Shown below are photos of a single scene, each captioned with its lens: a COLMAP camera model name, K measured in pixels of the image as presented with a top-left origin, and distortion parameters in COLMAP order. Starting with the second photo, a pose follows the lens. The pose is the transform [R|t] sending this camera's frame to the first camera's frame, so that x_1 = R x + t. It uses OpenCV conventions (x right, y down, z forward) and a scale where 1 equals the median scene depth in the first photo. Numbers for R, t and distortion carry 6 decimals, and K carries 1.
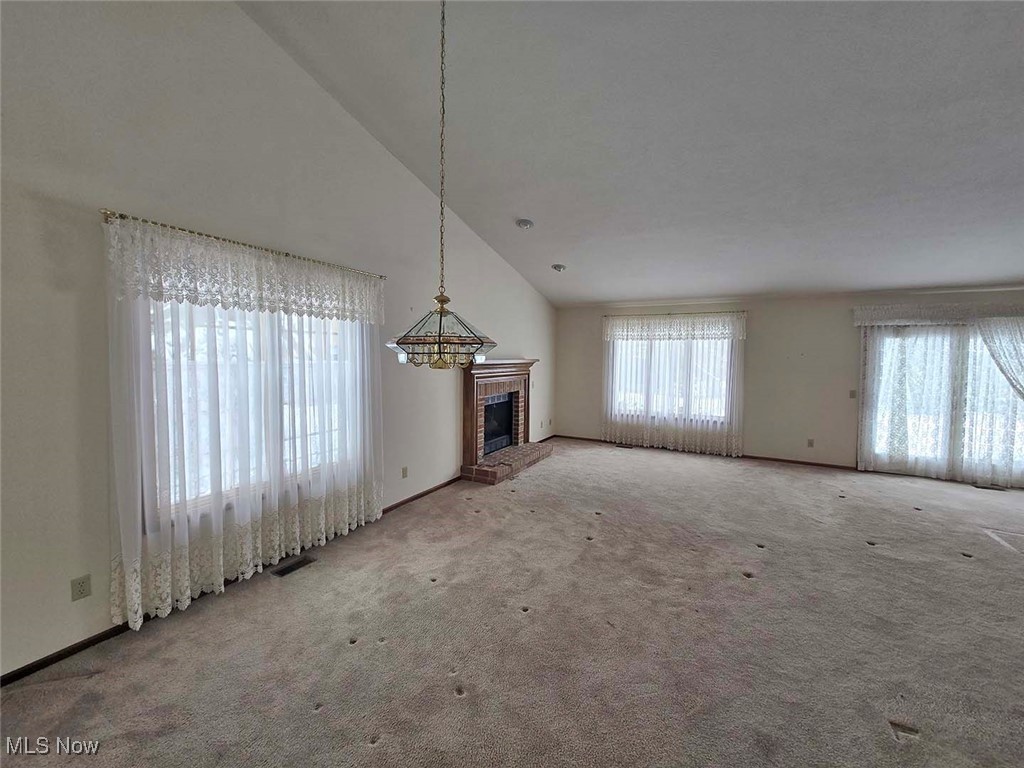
lens RADIAL K [[413.6, 0, 515.1], [0, 413.6, 375.3], [0, 0, 1]] dist [-0.006340, 0.000807]
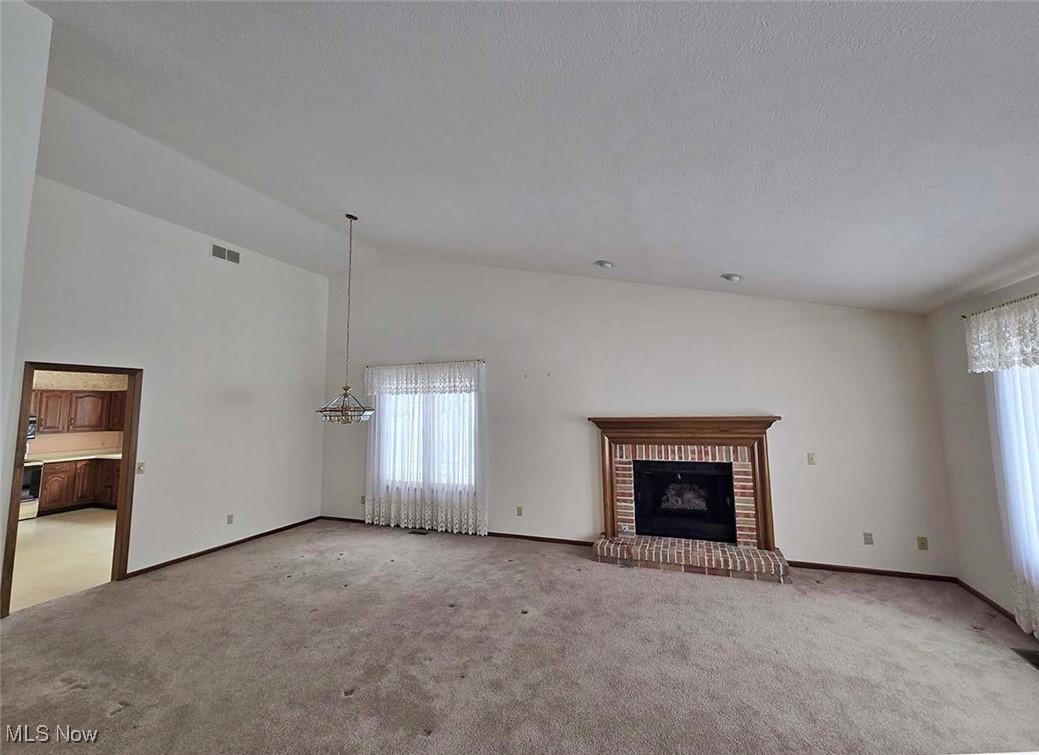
lens RADIAL K [[432.7, 0, 518.4], [0, 432.7, 360.9], [0, 0, 1]] dist [-0.002780, 0.000811]
pose [[0.123663, -0.119711, -0.985077, 0.906657], [-0.031722, 0.991712, -0.124499, -0.038376], [0.991817, 0.046644, 0.118841, 0.722822]]
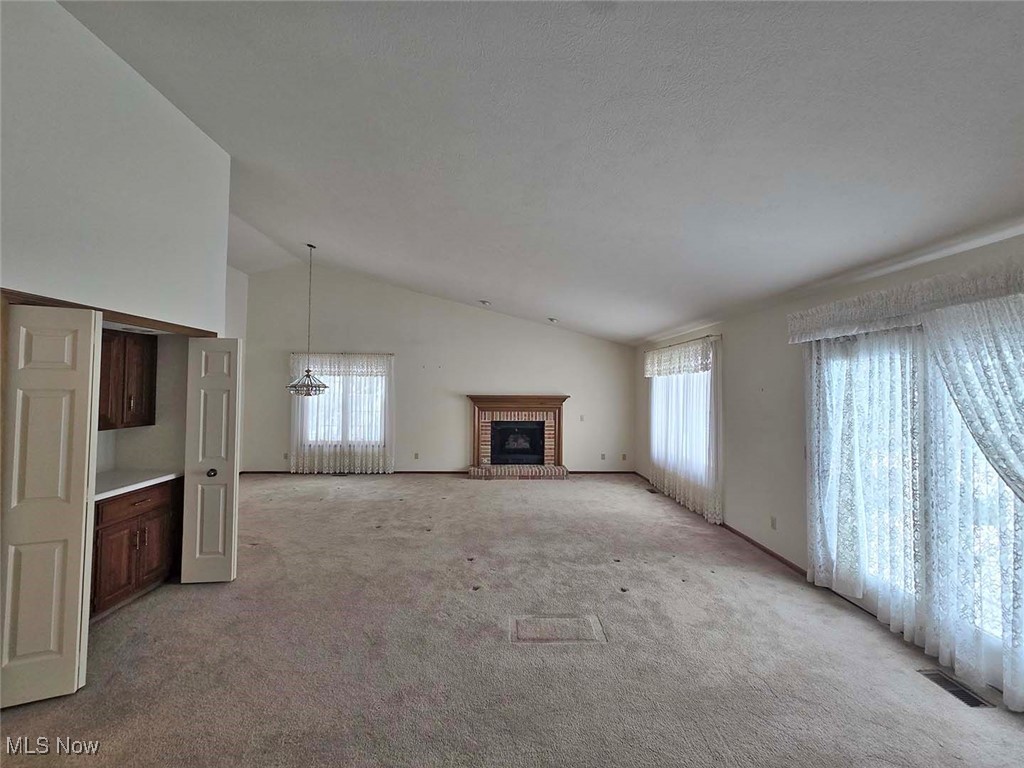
lens RADIAL K [[413.6, 0, 508.2], [0, 413.6, 380.1], [0, 0, 1]] dist [-0.006340, 0.000807]
pose [[0.510401, -0.028340, -0.859470, 1.338332], [-0.043029, 0.997363, -0.058439, -0.009239], [0.858859, 0.066810, 0.507836, 0.346375]]
